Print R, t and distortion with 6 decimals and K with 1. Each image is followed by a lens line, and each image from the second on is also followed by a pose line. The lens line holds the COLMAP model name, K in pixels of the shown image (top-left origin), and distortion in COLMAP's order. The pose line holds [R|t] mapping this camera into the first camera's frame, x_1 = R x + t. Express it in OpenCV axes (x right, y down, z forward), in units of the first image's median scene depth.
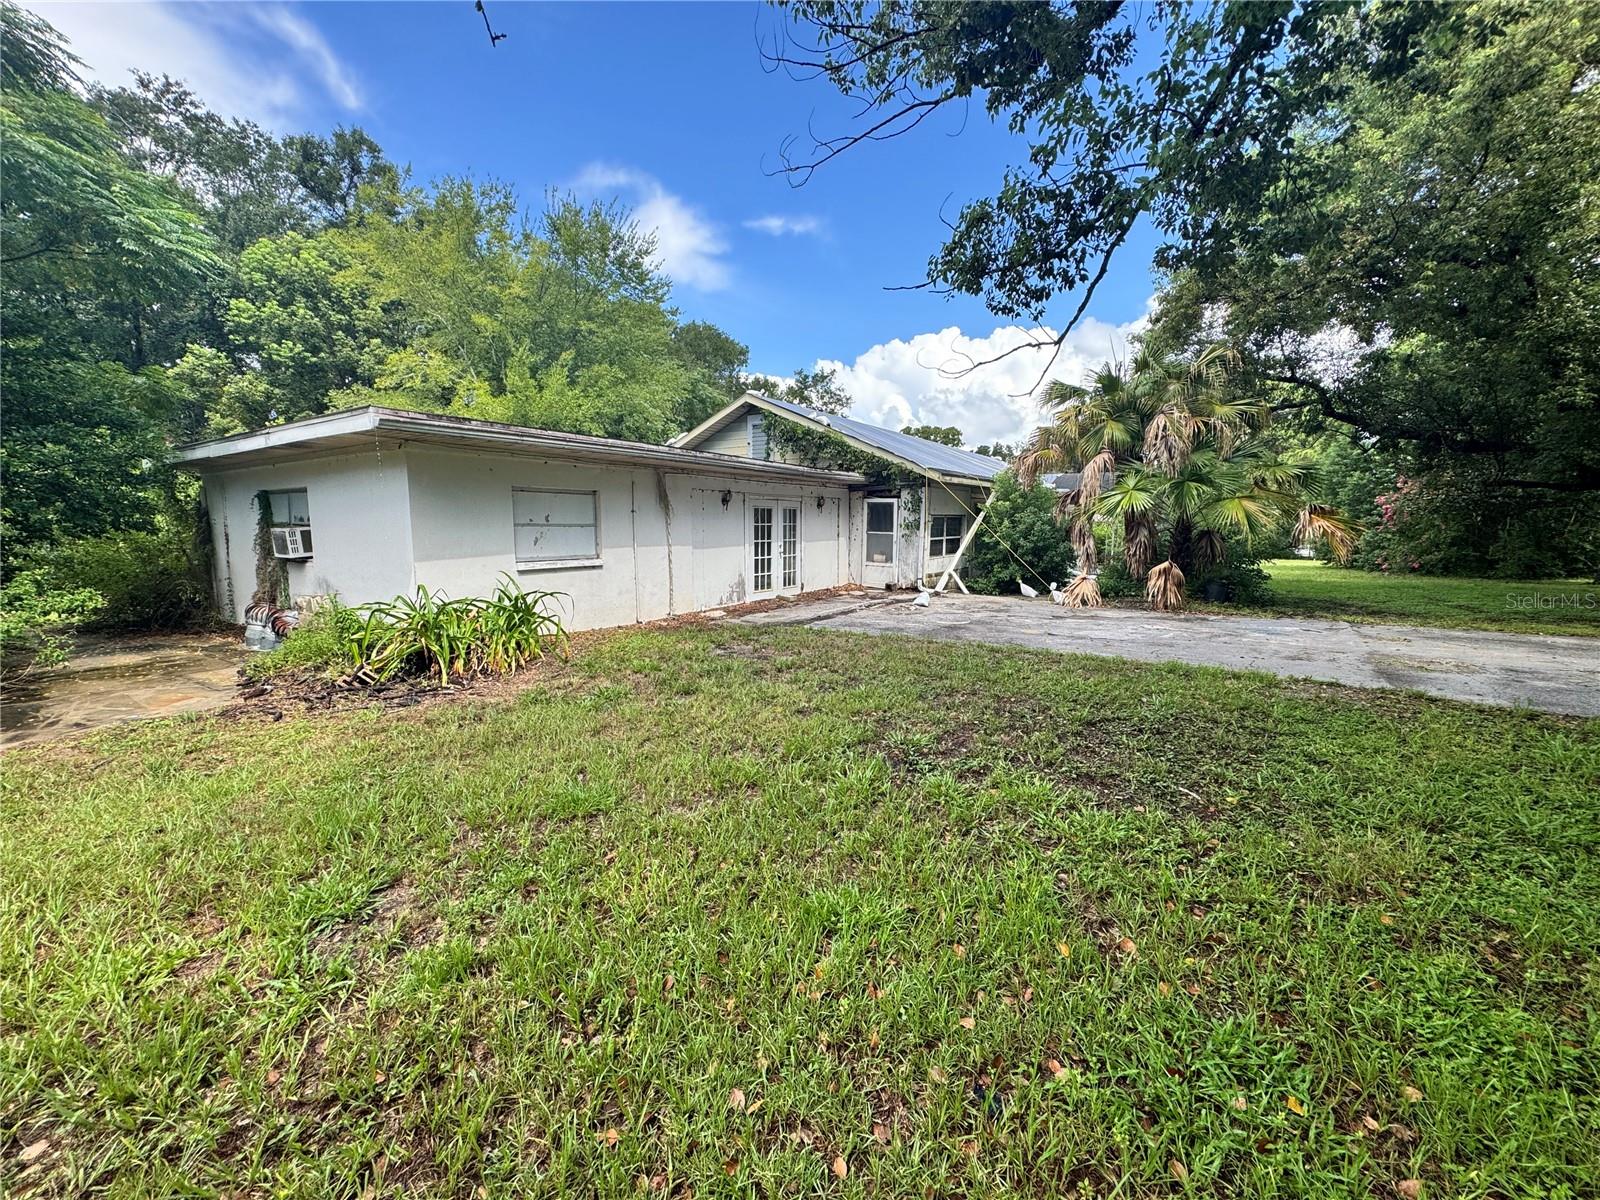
lens RADIAL K [[635.5, 0, 800.0], [0, 635.5, 600.0], [0, 0, 1]] dist [-0.000494, -0.000294]
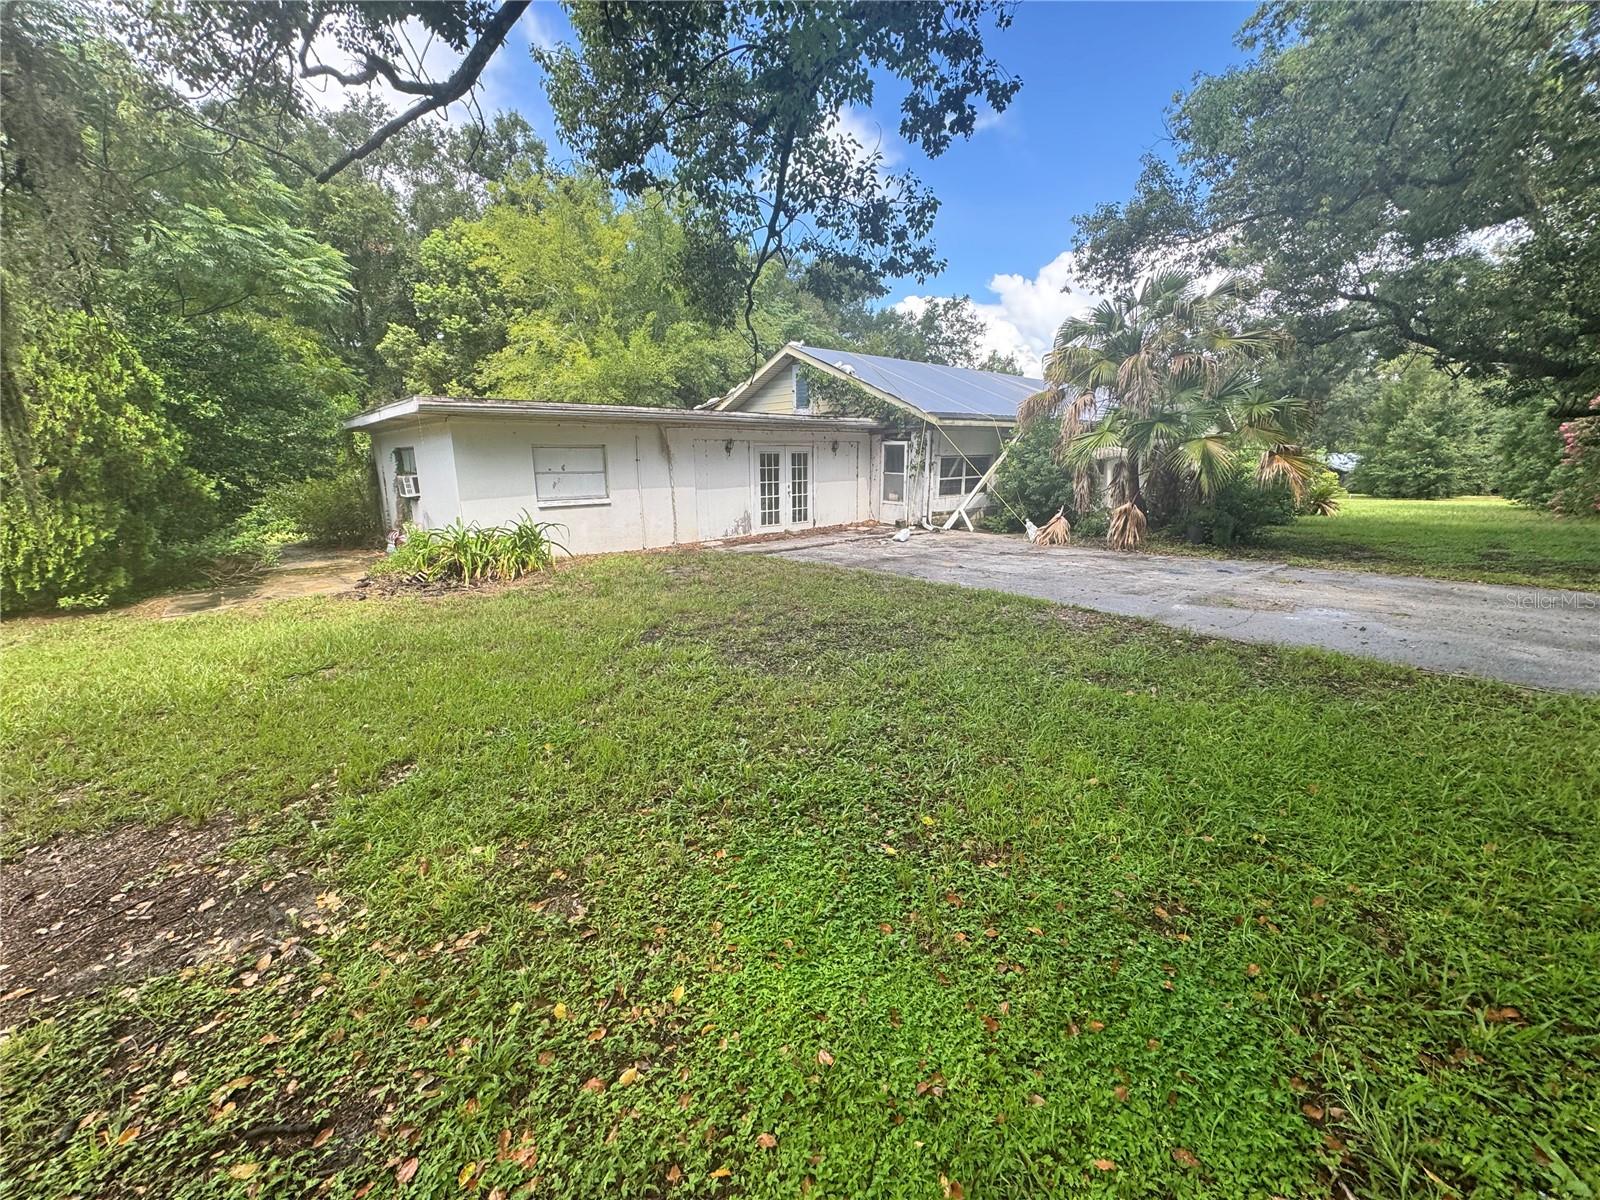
lens RADIAL K [[635.5, 0, 800.0], [0, 635.5, 600.0], [0, 0, 1]] dist [-0.000494, -0.000294]
pose [[0.968833, 0.042922, -0.243969, 0.278104], [-0.018153, 0.994528, 0.102882, 0.000611], [0.247049, -0.095247, 0.964310, -0.122868]]
